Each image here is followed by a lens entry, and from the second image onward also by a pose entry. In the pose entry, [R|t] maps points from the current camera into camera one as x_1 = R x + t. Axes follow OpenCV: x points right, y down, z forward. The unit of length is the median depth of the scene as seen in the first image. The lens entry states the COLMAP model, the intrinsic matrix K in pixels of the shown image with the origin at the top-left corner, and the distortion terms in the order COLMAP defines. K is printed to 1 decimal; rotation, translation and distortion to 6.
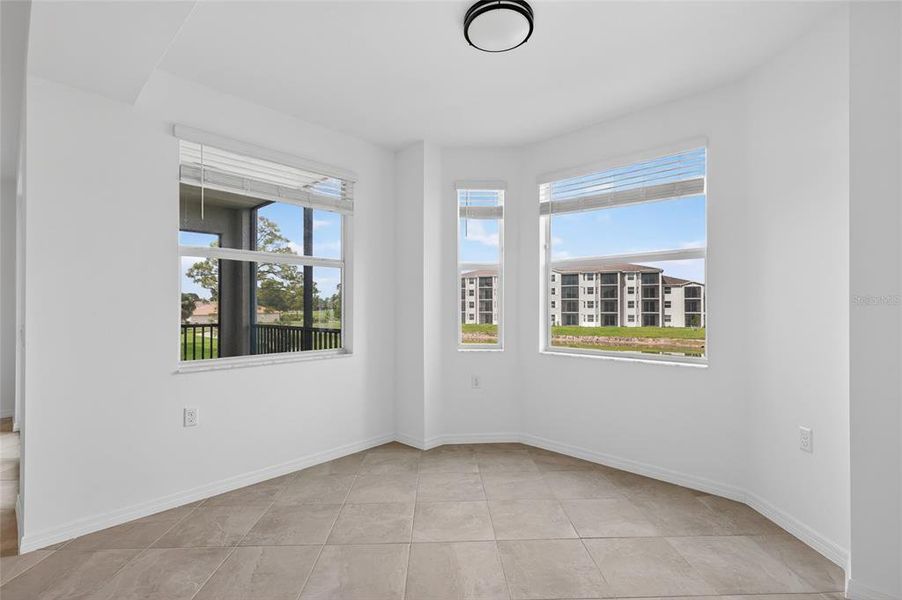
lens RADIAL K [[423.0, 0, 453.3], [0, 423.0, 304.6], [0, 0, 1]] dist [0.000944, 0.000043]
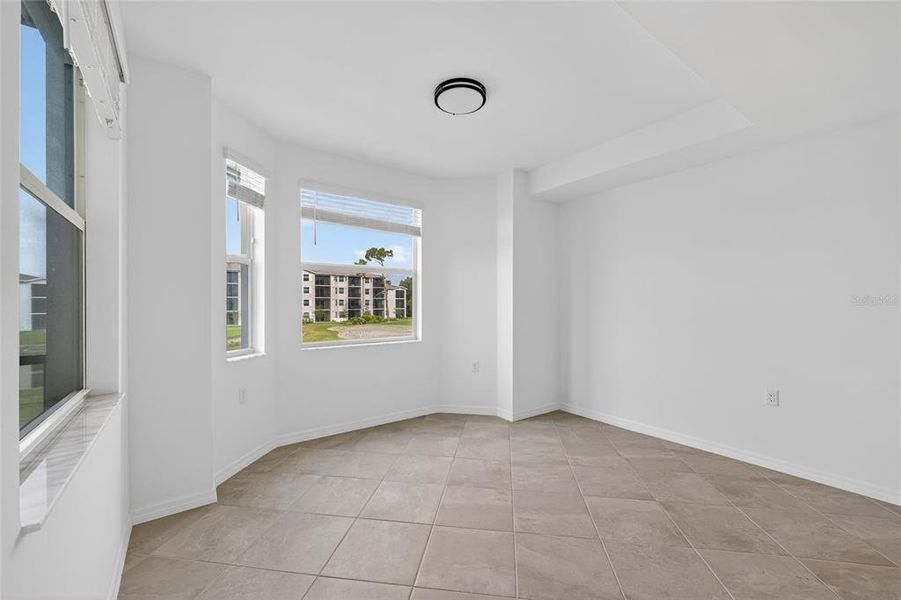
lens RADIAL K [[365.0, 0, 455.2], [0, 365.0, 299.9], [0, 0, 1]] dist [0.002406, 0.000062]
pose [[0.198309, 0.000787, 0.980139, -0.627549], [0.008158, 0.999964, -0.002454, -0.001577], [-0.980106, 0.008483, 0.198295, 0.478806]]
